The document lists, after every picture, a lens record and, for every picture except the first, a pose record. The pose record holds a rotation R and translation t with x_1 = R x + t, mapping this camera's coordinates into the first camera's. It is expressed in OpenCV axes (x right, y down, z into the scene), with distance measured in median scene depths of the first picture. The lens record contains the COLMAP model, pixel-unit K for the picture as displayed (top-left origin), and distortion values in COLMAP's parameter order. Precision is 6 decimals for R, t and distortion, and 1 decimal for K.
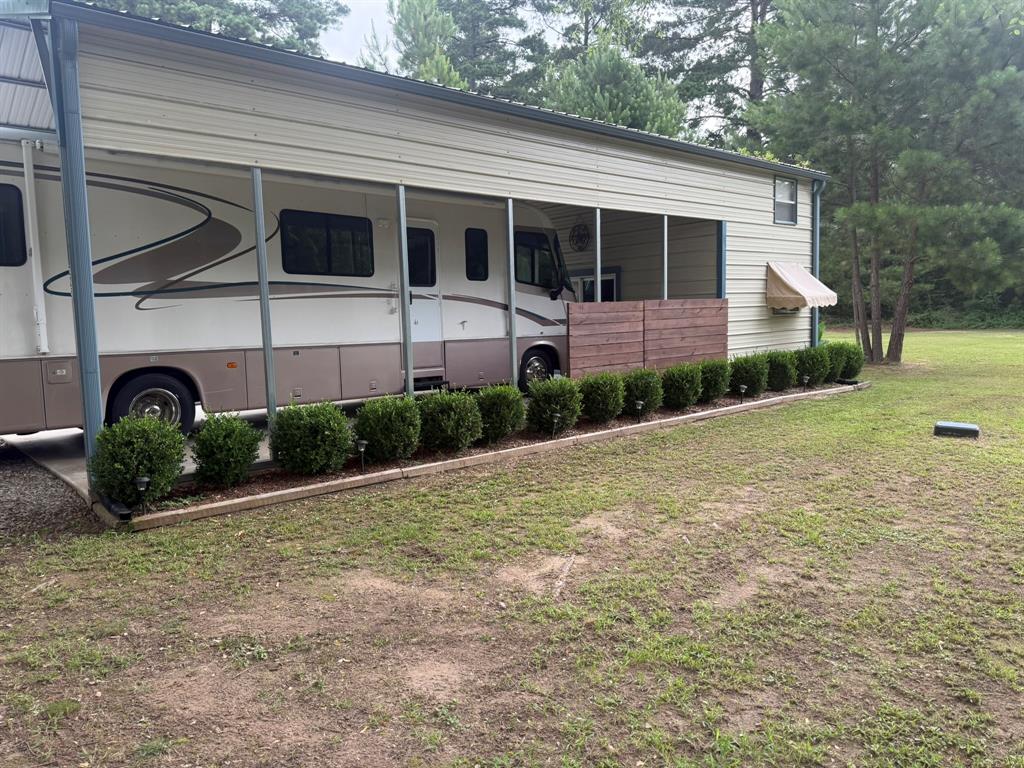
lens RADIAL K [[732.0, 0, 513.0], [0, 732.0, 381.5], [0, 0, 1]] dist [0.009396, -0.009896]
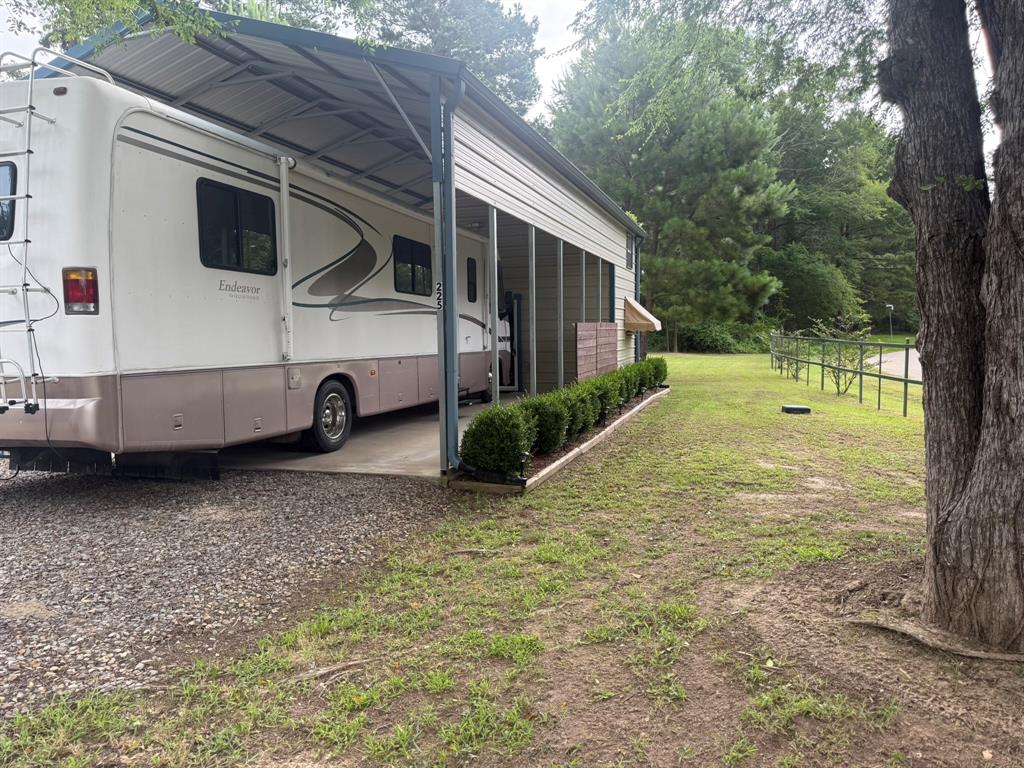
lens RADIAL K [[760.2, 0, 512.7], [0, 760.2, 389.9], [0, 0, 1]] dist [0.074134, -0.126629]
pose [[0.855065, -0.023084, 0.518006, -0.767644], [0.035826, 0.999251, -0.014609, 0.026932], [-0.517281, 0.031049, 0.855252, -0.086892]]
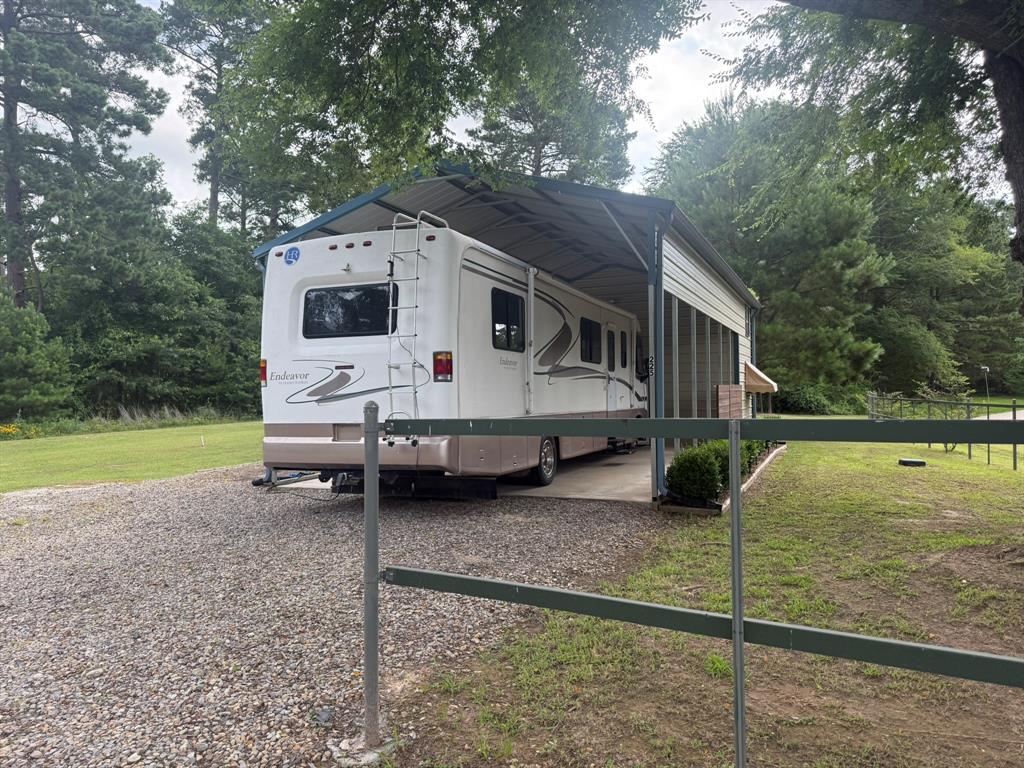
lens RADIAL K [[732.0, 0, 513.0], [0, 732.0, 381.5], [0, 0, 1]] dist [0.009396, -0.009896]
pose [[0.909548, 0.025566, 0.414812, -1.029538], [0.020747, 0.994068, -0.106759, 0.041533], [-0.415081, 0.105709, 0.903623, -0.224964]]
